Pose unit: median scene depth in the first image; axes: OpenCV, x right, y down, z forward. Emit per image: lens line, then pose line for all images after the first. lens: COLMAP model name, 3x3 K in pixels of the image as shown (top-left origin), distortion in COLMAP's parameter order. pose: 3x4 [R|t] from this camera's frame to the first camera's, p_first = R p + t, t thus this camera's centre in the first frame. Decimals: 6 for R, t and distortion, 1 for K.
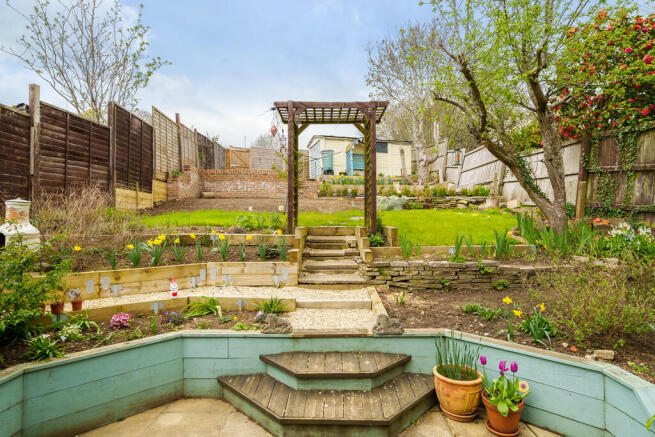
lens RADIAL K [[337.4, 0, 328.1], [0, 337.4, 219.8], [0, 0, 1]] dist [0.000647, 0.000010]
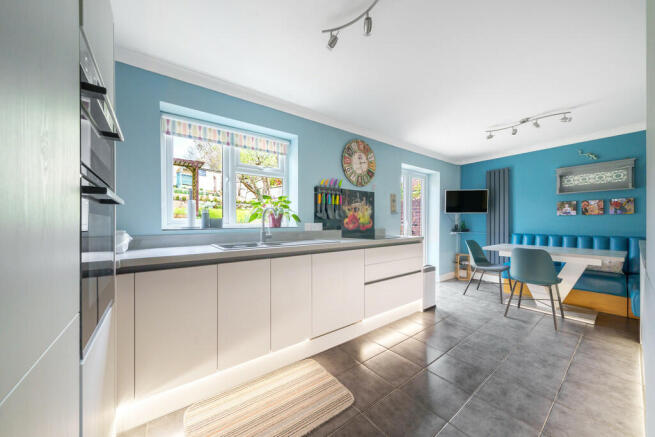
lens RADIAL K [[227.1, 0, 328.2], [0, 227.1, 221.1], [0, 0, 1]] dist [0.000406, 0.000005]
pose [[0.788061, 0.002523, 0.615592, -0.056984], [-0.007228, 0.999961, 0.005155, 0.024858], [-0.615554, -0.008512, 0.788049, -0.382594]]
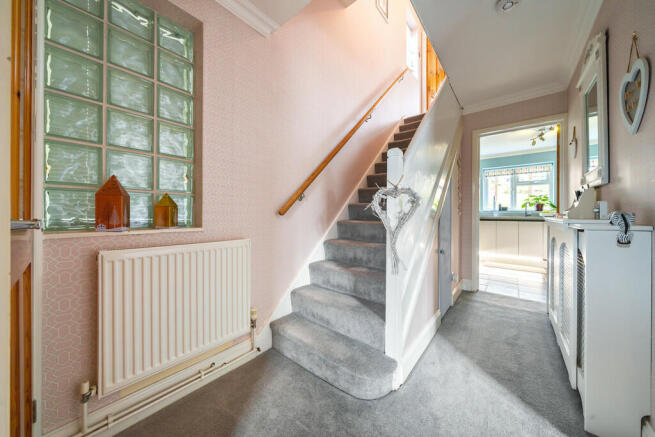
lens RADIAL K [[227.1, 0, 327.6], [0, 227.1, 214.0], [0, 0, 1]] dist [0.000406, 0.000005]
pose [[0.782451, 0.004250, -0.622698, 0.229799], [0.003858, 0.999924, 0.011673, 0.069394], [0.622701, -0.011536, 0.782375, -2.691612]]
